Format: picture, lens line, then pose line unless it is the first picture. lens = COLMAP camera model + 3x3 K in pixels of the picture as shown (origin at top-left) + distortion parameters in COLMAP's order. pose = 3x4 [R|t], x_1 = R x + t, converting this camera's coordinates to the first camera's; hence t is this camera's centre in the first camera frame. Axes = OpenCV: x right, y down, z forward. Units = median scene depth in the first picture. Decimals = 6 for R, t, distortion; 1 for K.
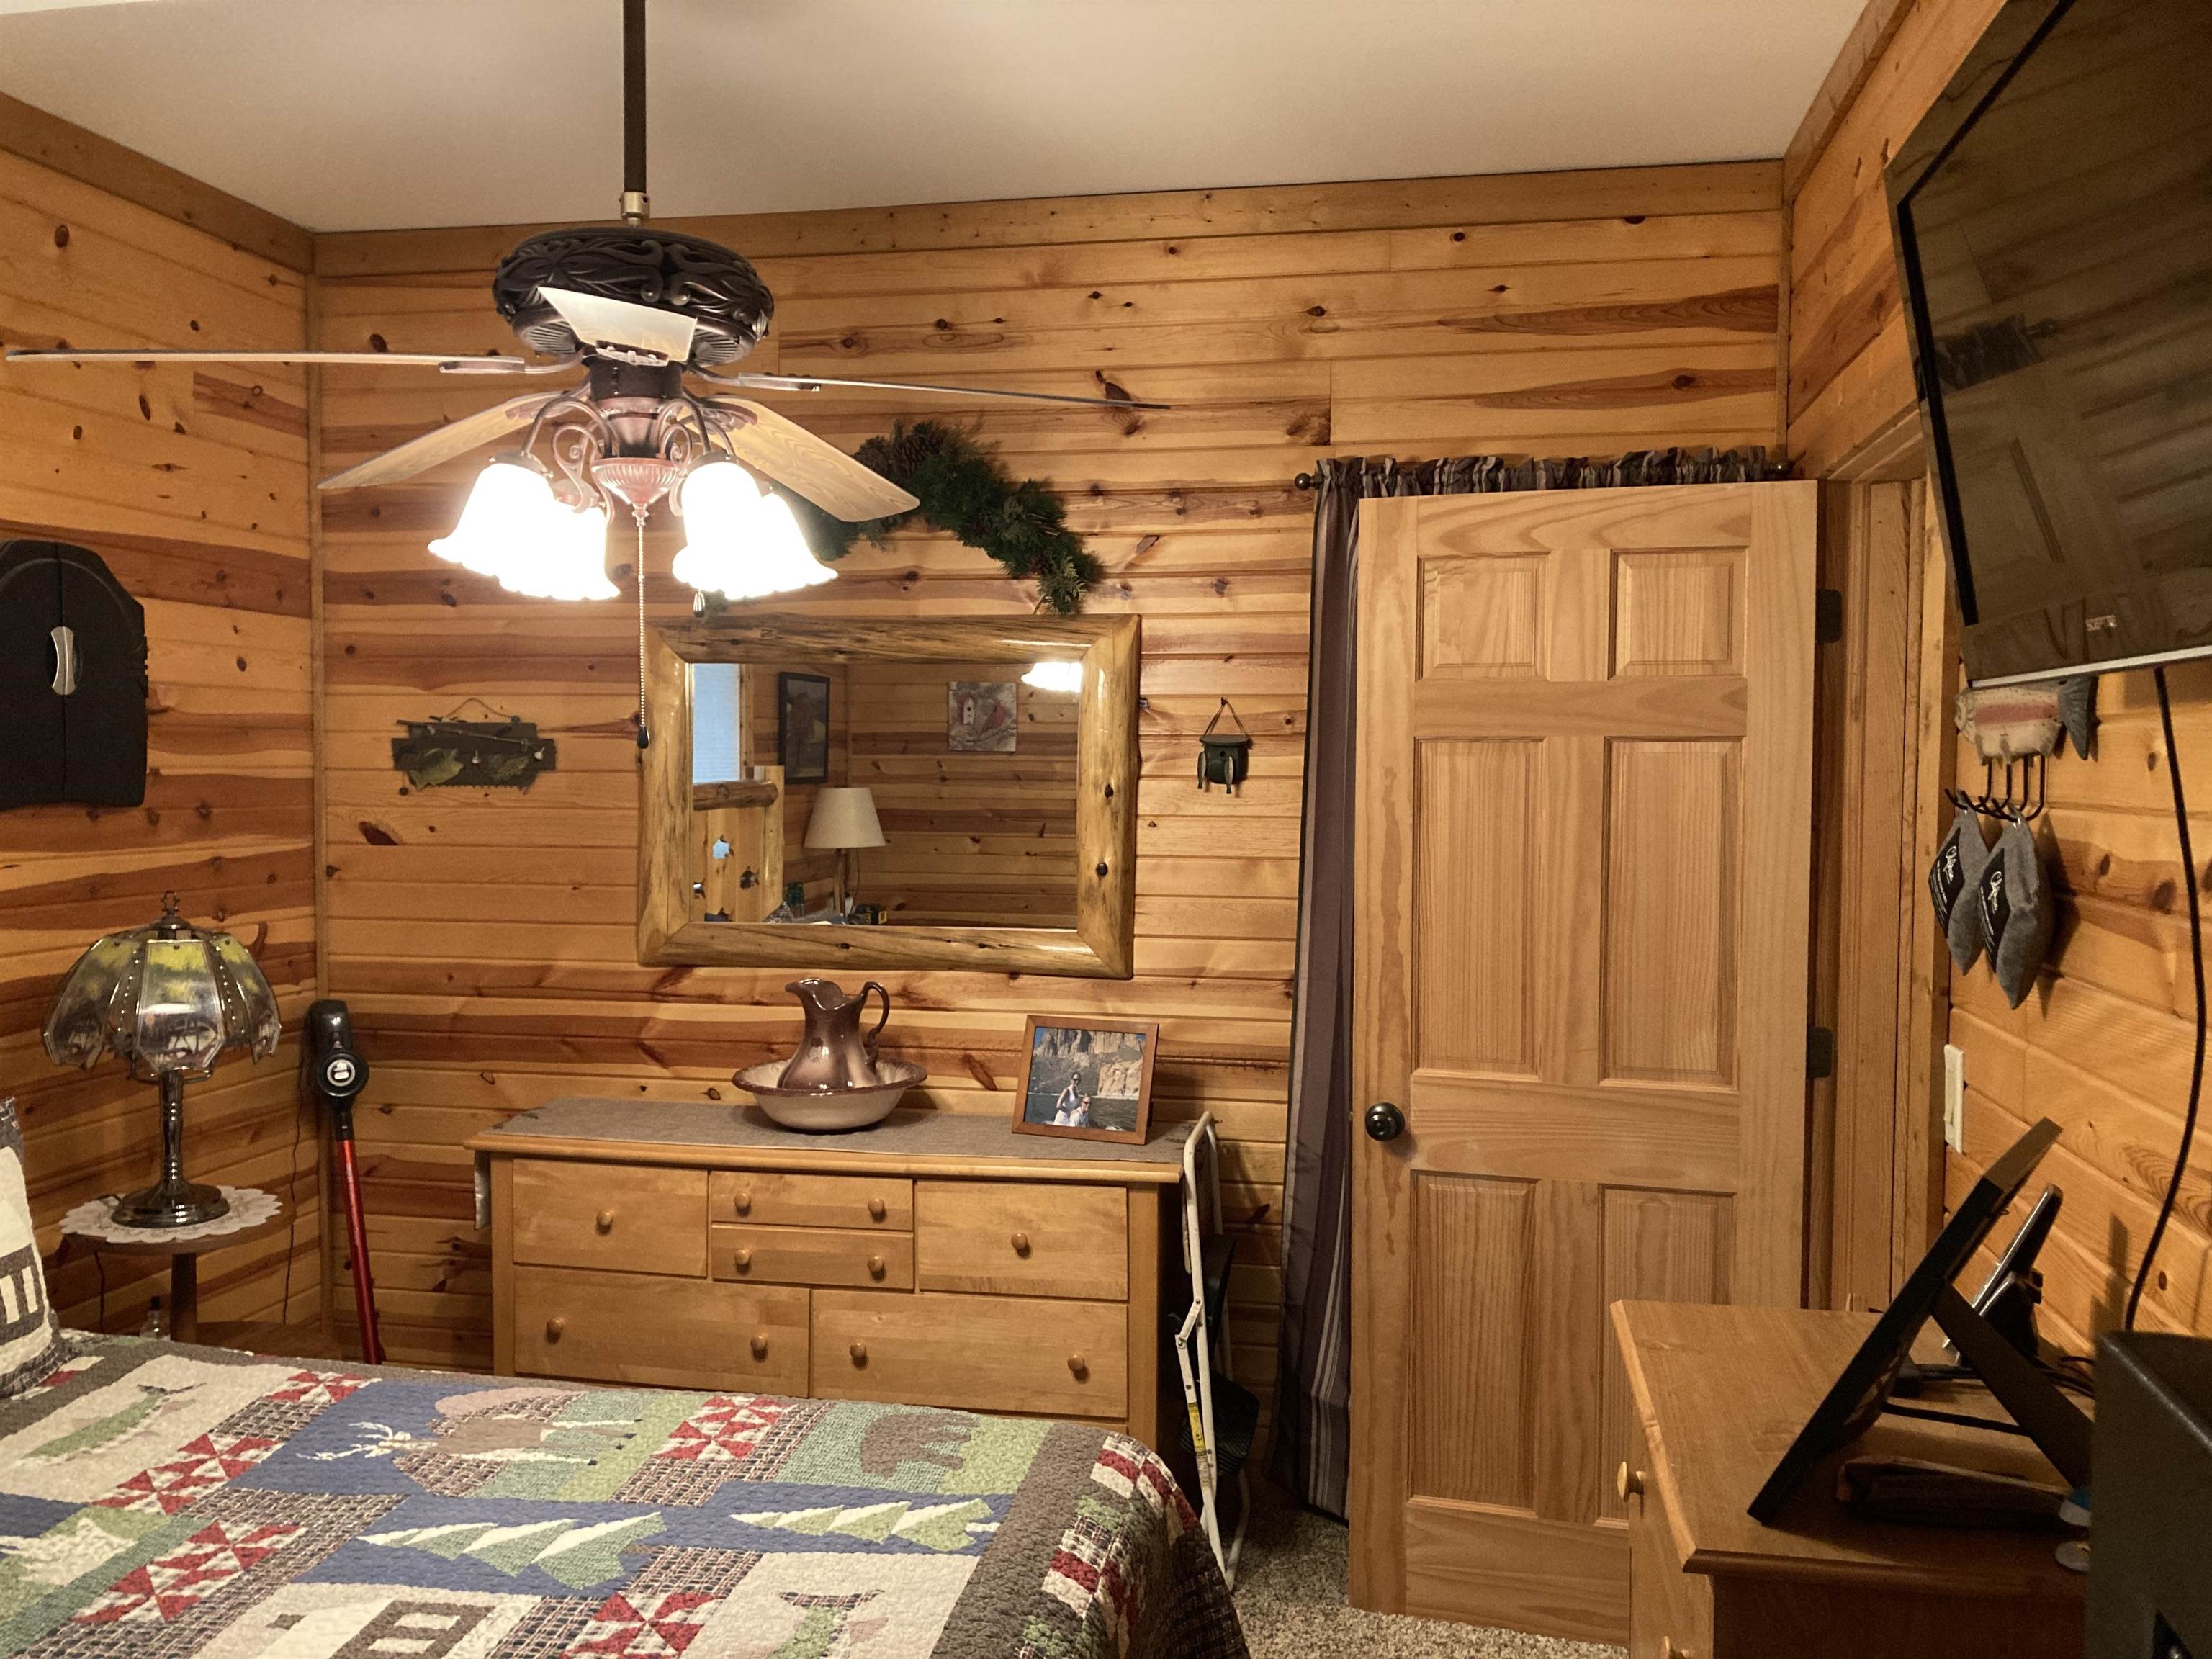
lens RADIAL K [[1800.4, 0, 1102.3], [0, 1800.4, 814.8], [0, 0, 1]] dist [0.028062, -0.025961]
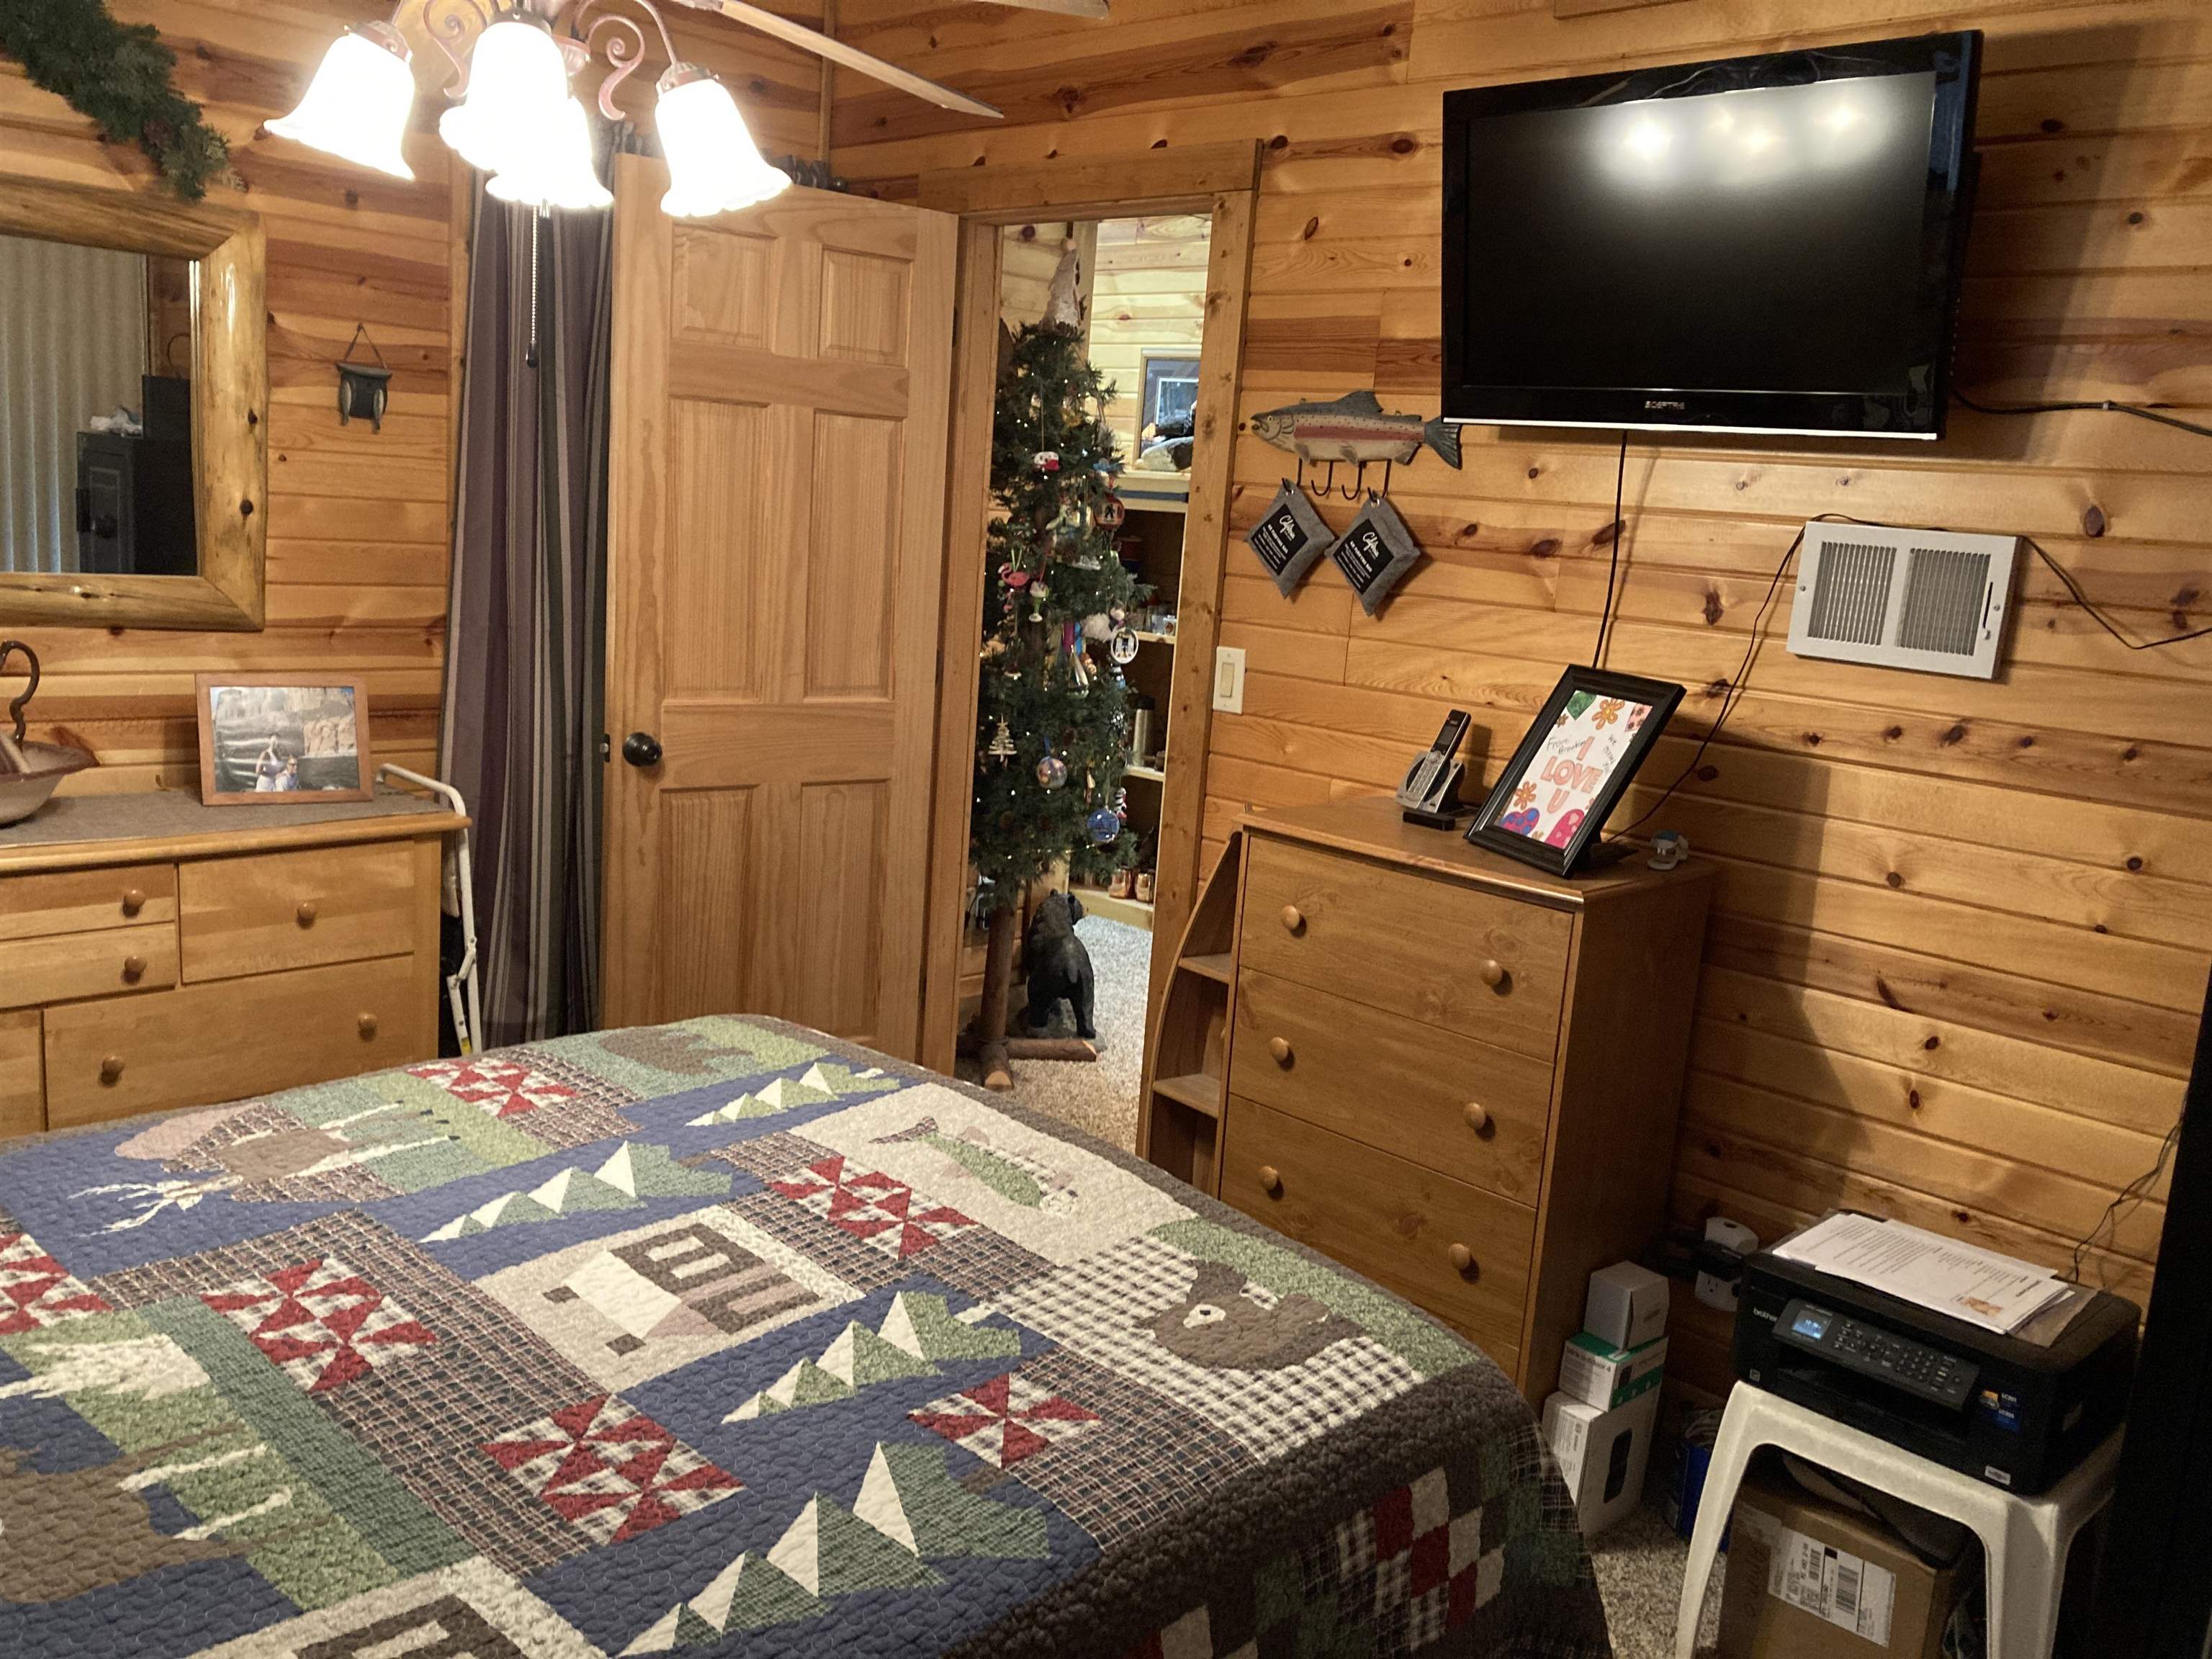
lens RADIAL K [[1800.4, 0, 1101.7], [0, 1800.4, 832.7], [0, 0, 1]] dist [0.028062, -0.025961]
pose [[0.554592, -0.119699, 0.823468, -0.623777], [-0.045144, 0.983815, 0.173410, 0.016942], [-0.830897, -0.133346, 0.540212, 0.168972]]
